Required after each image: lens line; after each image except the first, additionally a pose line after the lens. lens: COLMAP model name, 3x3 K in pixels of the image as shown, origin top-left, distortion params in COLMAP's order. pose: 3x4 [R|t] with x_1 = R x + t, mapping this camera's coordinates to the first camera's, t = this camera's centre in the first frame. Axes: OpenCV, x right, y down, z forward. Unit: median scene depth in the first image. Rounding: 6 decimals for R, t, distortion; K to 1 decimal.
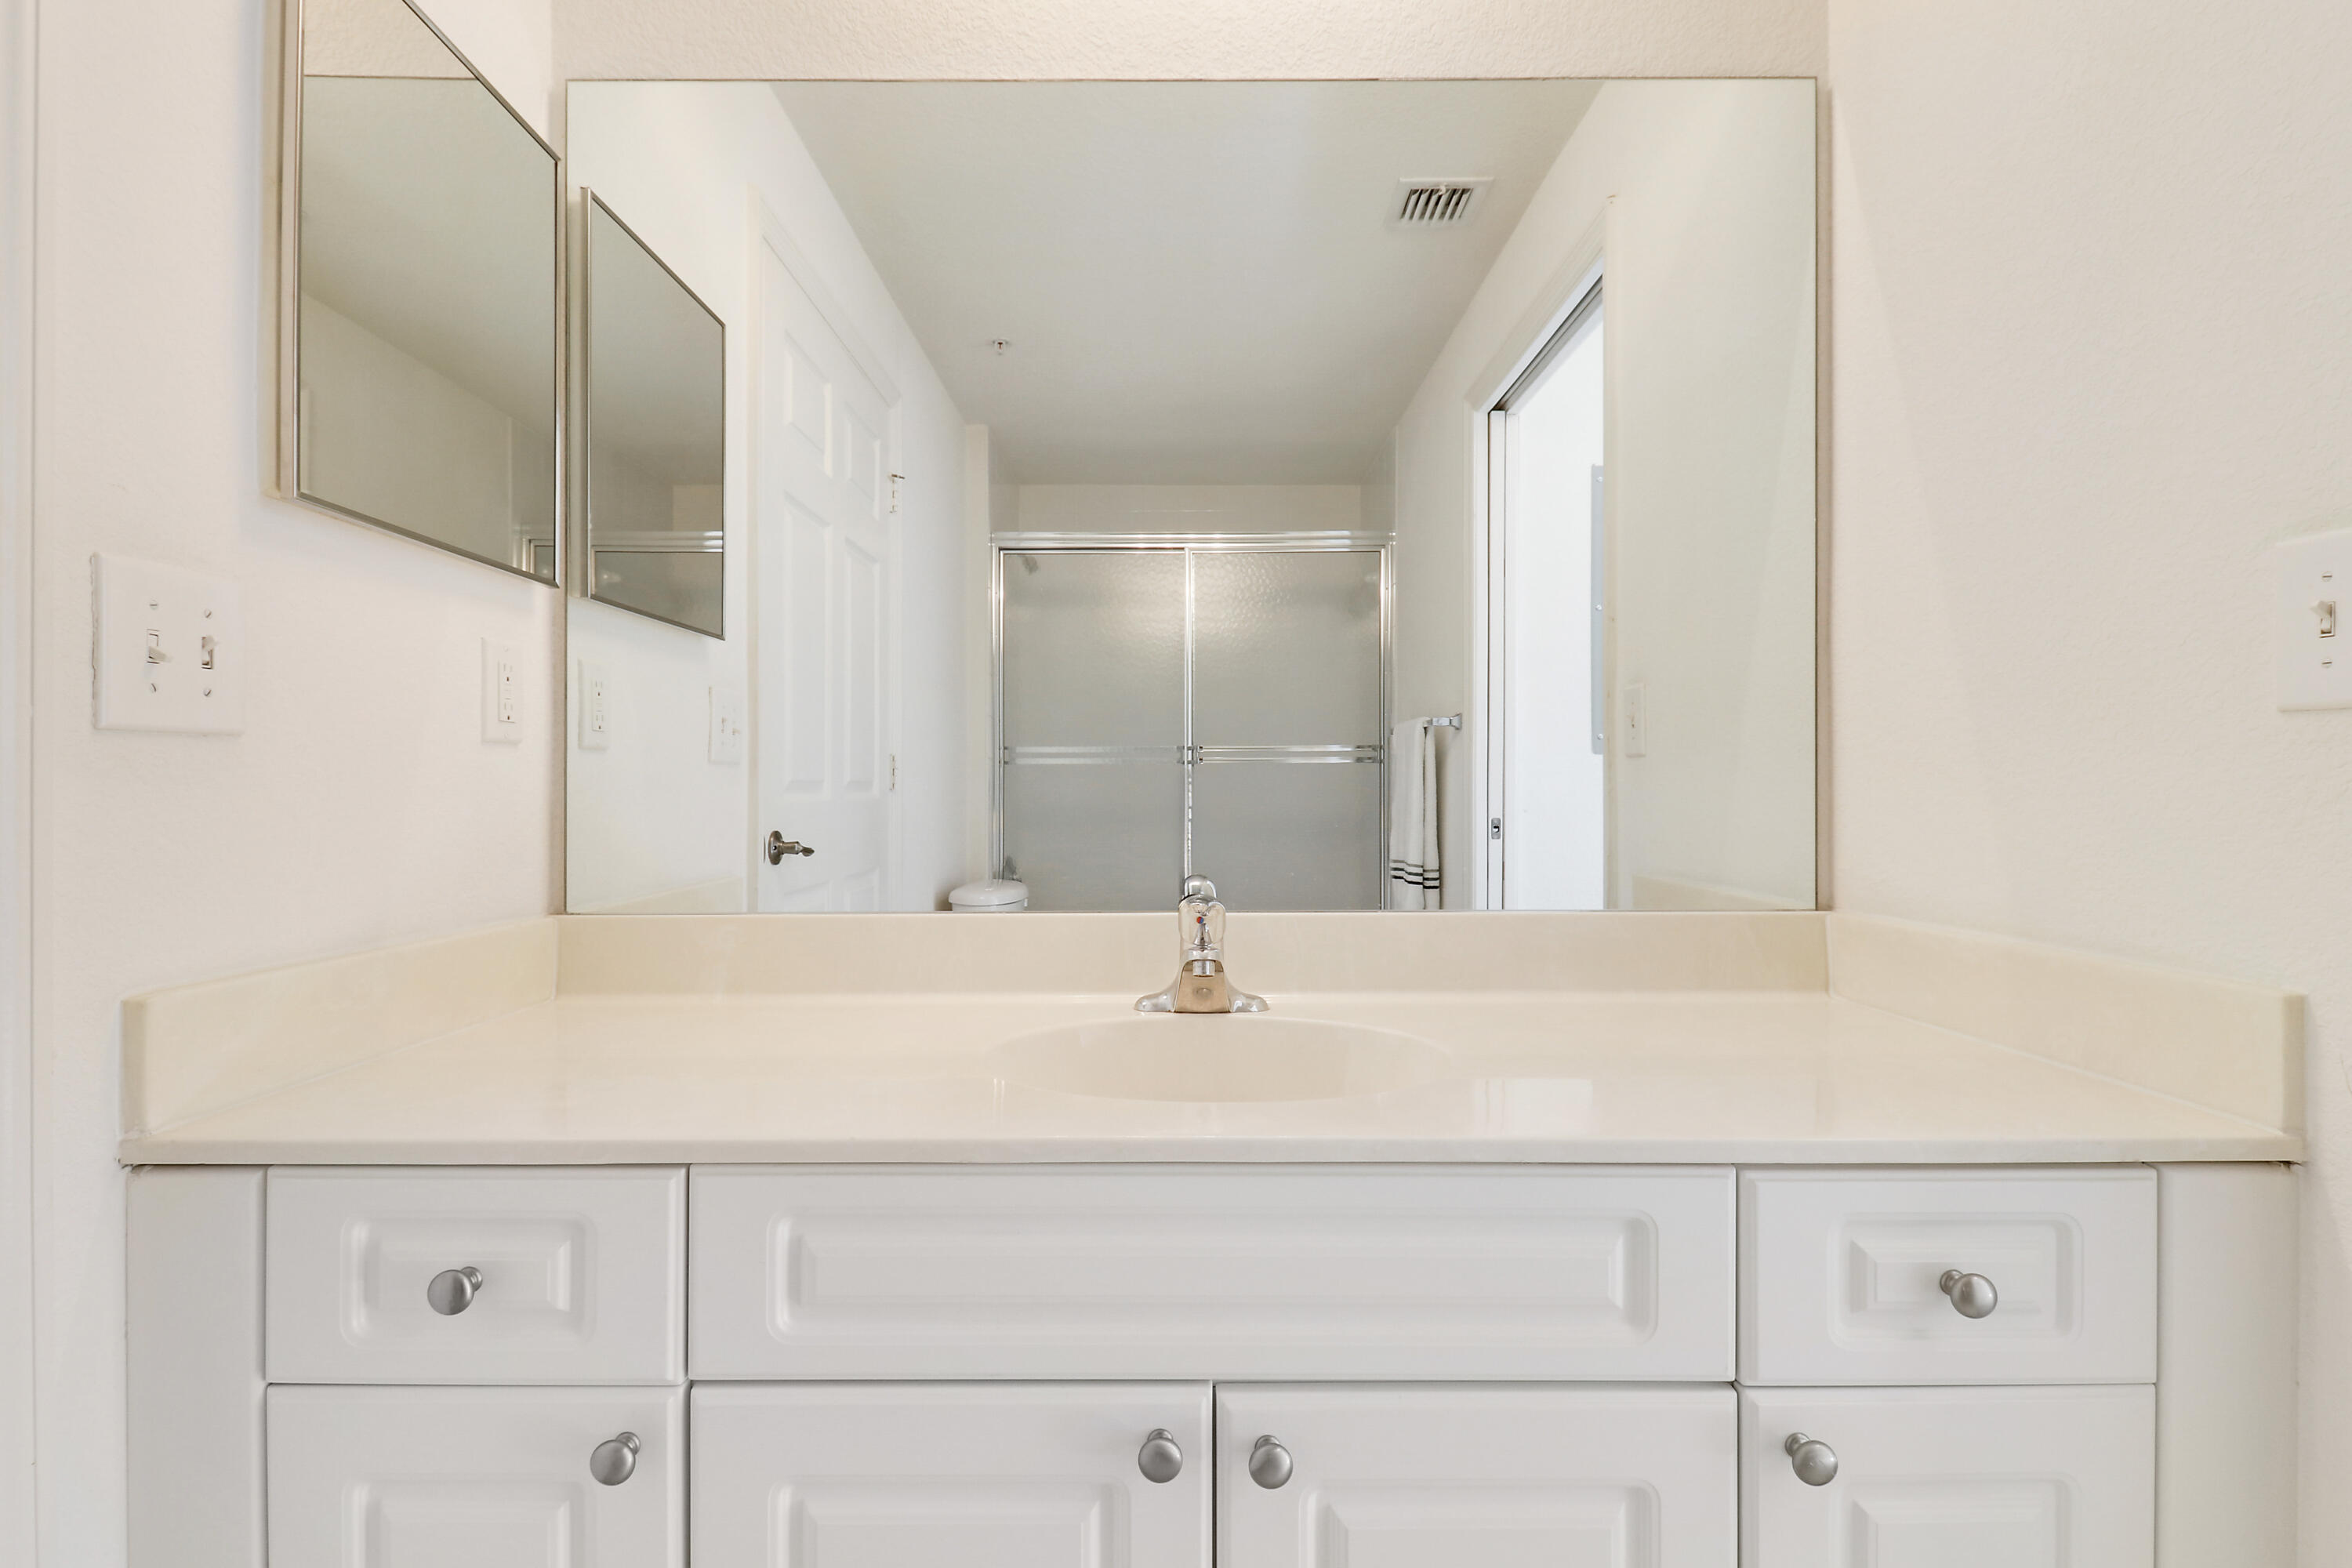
lens RADIAL K [[1097.2, 0, 1165.7], [0, 1097.2, 801.9], [0, 0, 1]] dist [0.000296, -0.010965]
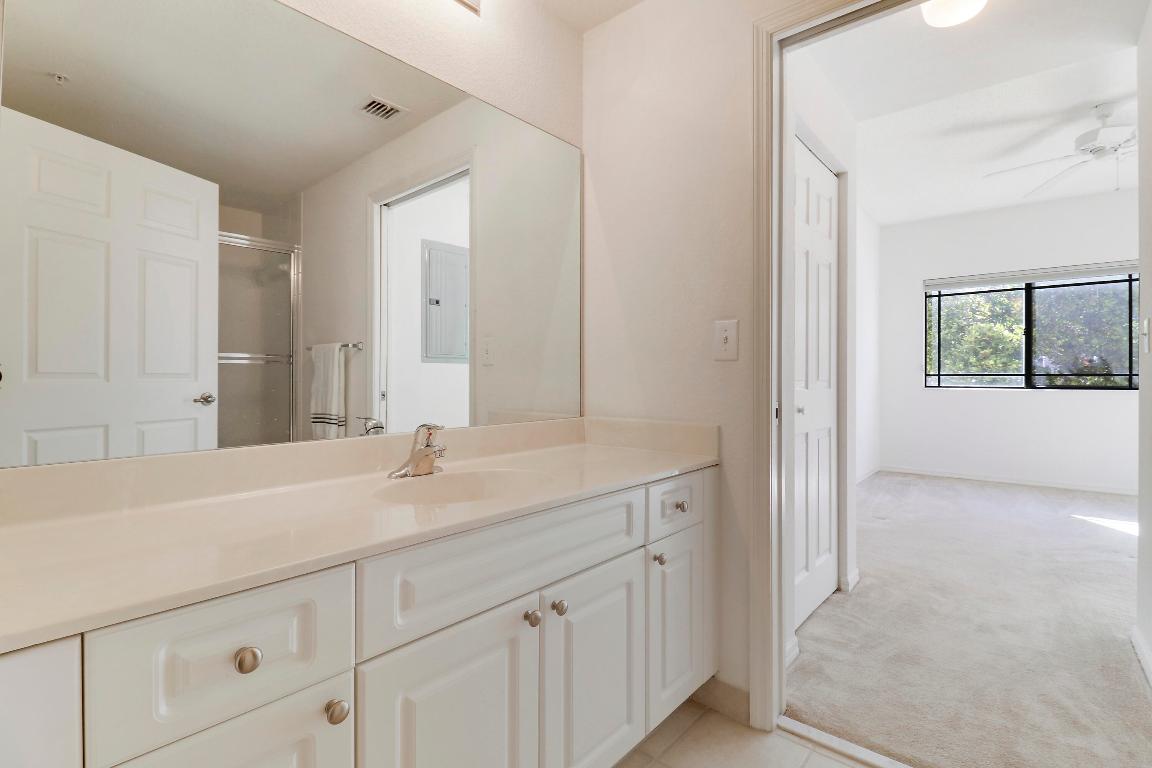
lens RADIAL K [[537.4, 0, 580.0], [0, 537.4, 381.1], [0, 0, 1]] dist [0.000296, -0.010965]
pose [[0.649222, -0.005149, 0.760581, -0.365501], [0.009526, 0.999954, -0.001362, 0.000042], [-0.760539, 0.008129, 0.649241, 0.008633]]
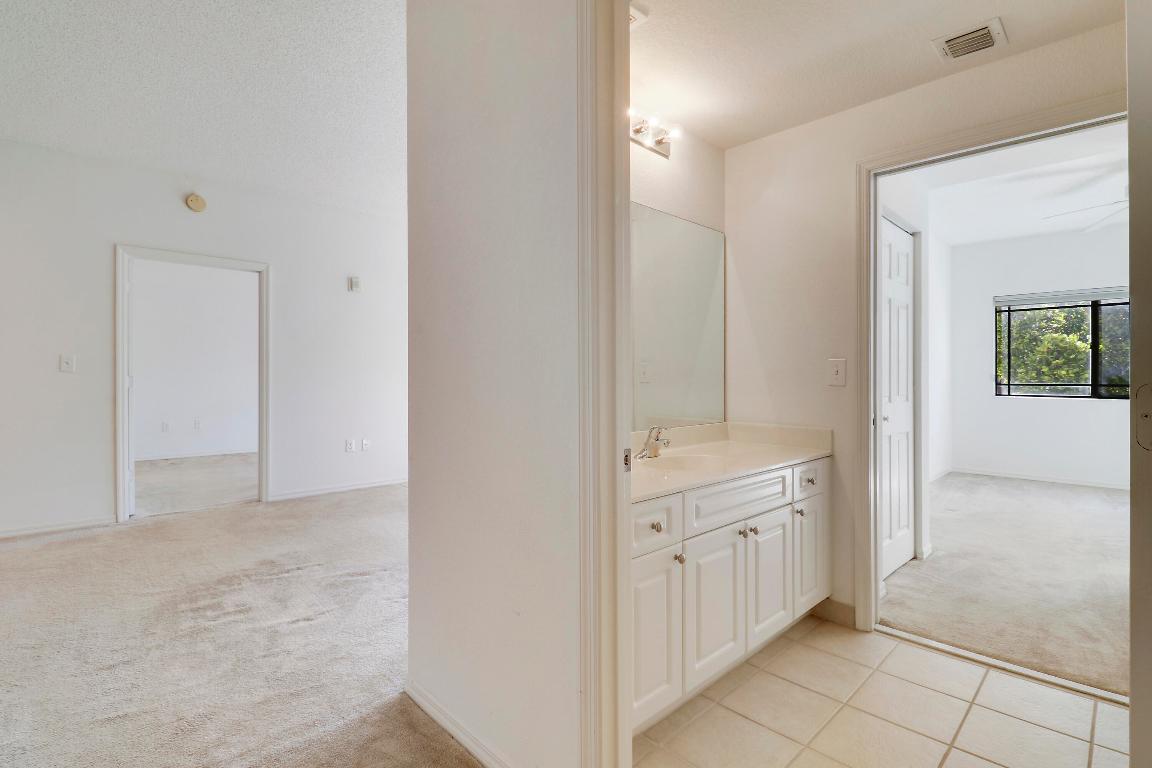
lens RADIAL K [[537.4, 0, 578.6], [0, 537.4, 375.3], [0, 0, 1]] dist [0.000296, -0.010965]
pose [[0.723379, 0.005549, 0.690429, -0.872571], [0.005387, 0.999892, -0.013680, -0.041261], [-0.690430, 0.013615, 0.723271, -0.108216]]
